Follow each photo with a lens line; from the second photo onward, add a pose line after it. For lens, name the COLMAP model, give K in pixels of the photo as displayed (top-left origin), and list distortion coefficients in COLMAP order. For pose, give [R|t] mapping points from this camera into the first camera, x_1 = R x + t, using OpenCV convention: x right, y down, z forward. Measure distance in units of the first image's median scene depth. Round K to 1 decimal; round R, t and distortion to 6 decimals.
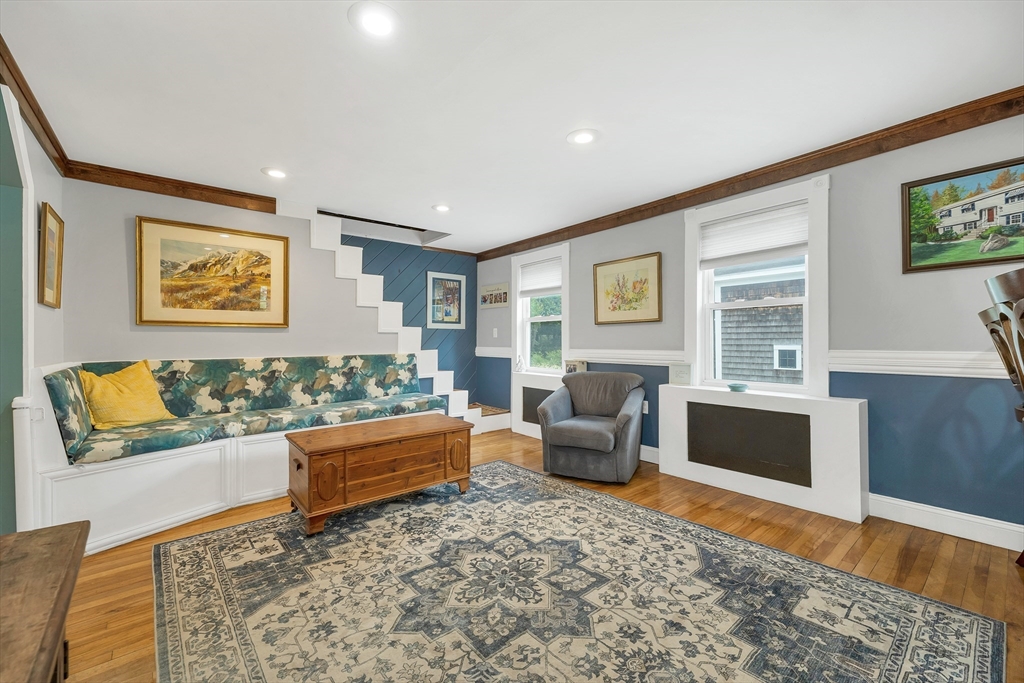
lens RADIAL K [[417.0, 0, 512.0], [0, 417.0, 341.5], [0, 0, 1]] dist [0.001671, 0.000223]
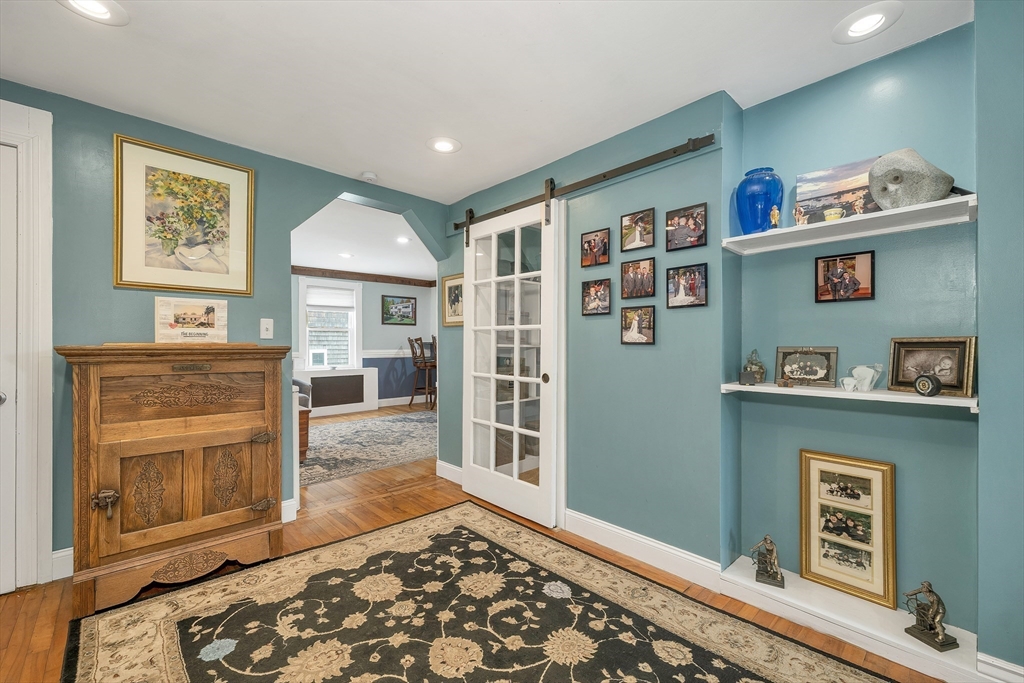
lens RADIAL K [[430.1, 0, 510.4], [0, 430.1, 350.9], [0, 0, 1]] dist [0.002541, 0.000252]
pose [[-0.068735, -0.007142, 0.997609, -2.257497], [-0.000697, 0.999974, 0.007111, 0.005911], [-0.997635, -0.000207, -0.068738, 0.291379]]
